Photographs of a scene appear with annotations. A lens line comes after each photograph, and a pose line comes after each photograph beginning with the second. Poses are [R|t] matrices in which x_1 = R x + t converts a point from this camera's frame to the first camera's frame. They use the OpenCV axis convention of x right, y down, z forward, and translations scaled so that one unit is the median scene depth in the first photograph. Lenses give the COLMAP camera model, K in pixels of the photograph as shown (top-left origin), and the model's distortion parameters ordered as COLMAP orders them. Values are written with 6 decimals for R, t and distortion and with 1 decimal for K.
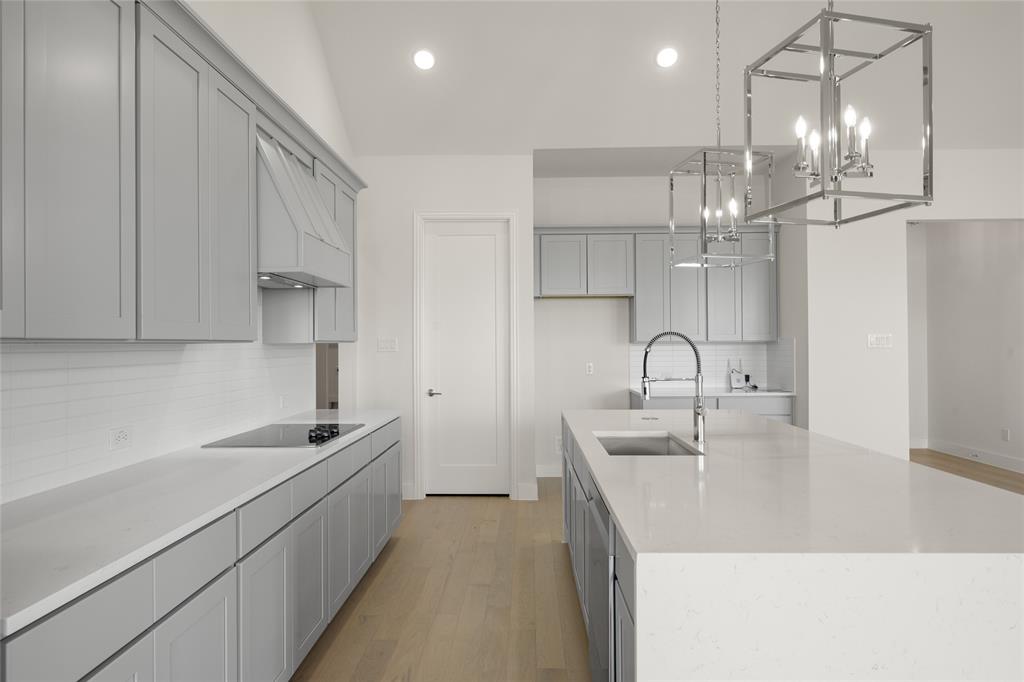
lens RADIAL K [[608.7, 0, 512.0], [0, 608.7, 341.0], [0, 0, 1]] dist [-0.000845, -0.000063]
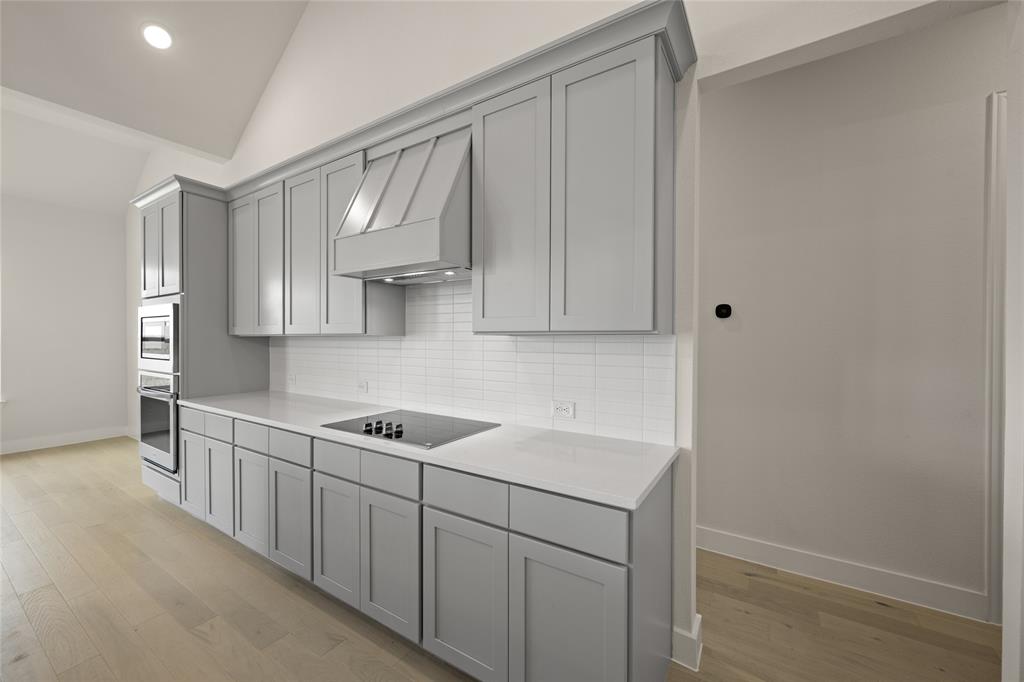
lens RADIAL K [[400.1, 0, 514.5], [0, 400.1, 341.2], [0, 0, 1]] dist [0.000274, -0.000221]
pose [[-0.510376, 0.009356, -0.859901, 0.079414], [0.004390, 0.999956, 0.008274, 0.004884], [0.859940, 0.000448, -0.510394, 0.917938]]
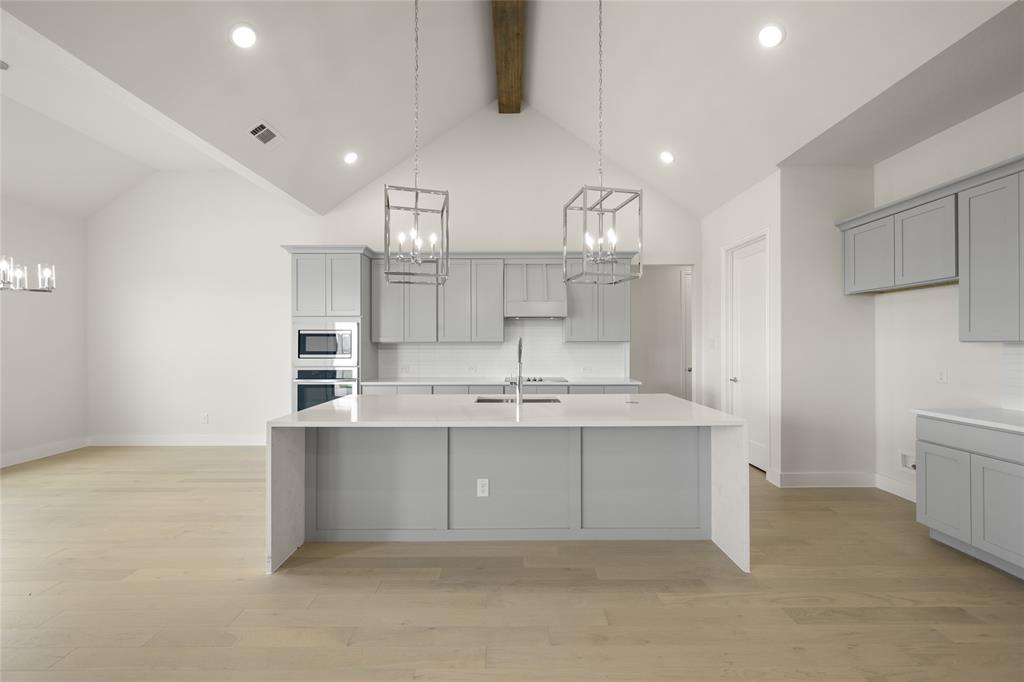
lens RADIAL K [[400.1, 0, 514.5], [0, 400.1, 341.2], [0, 0, 1]] dist [0.000274, -0.000221]
pose [[0.029873, 0.002121, -0.999551, 0.781894], [0.006231, 0.999978, 0.002309, -0.004143], [0.999534, -0.006298, 0.029859, 0.536539]]
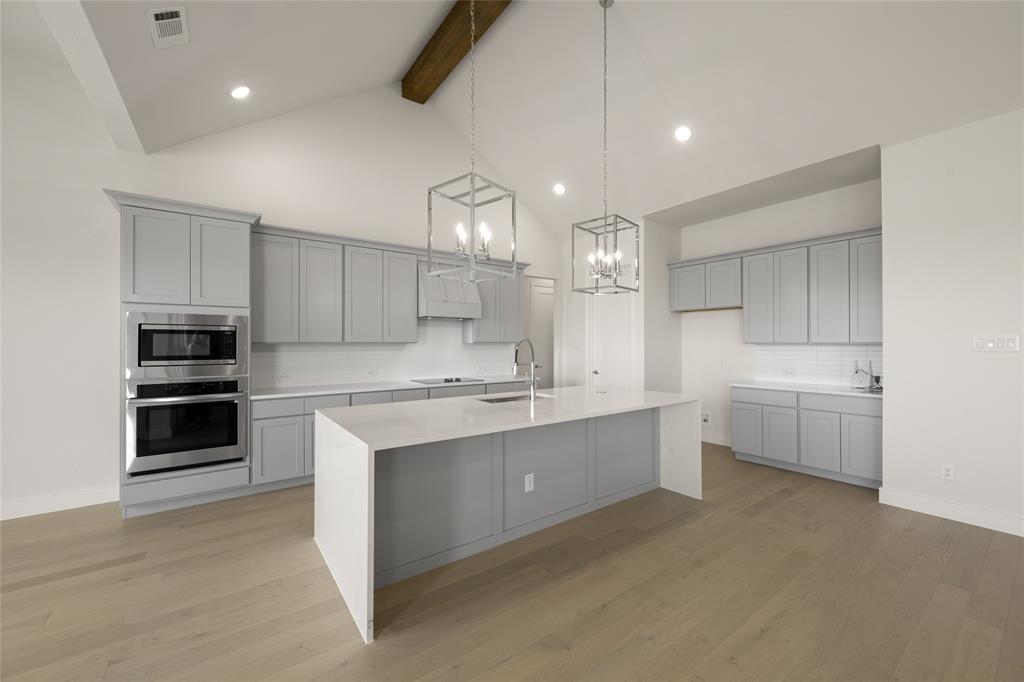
lens RADIAL K [[400.1, 0, 514.5], [0, 400.1, 341.2], [0, 0, 1]] dist [0.000274, -0.000221]
pose [[0.610873, 0.001233, -0.791728, 0.670276], [0.000885, 0.999997, 0.002241, -0.005374], [0.791728, -0.002070, 0.610870, 0.141413]]
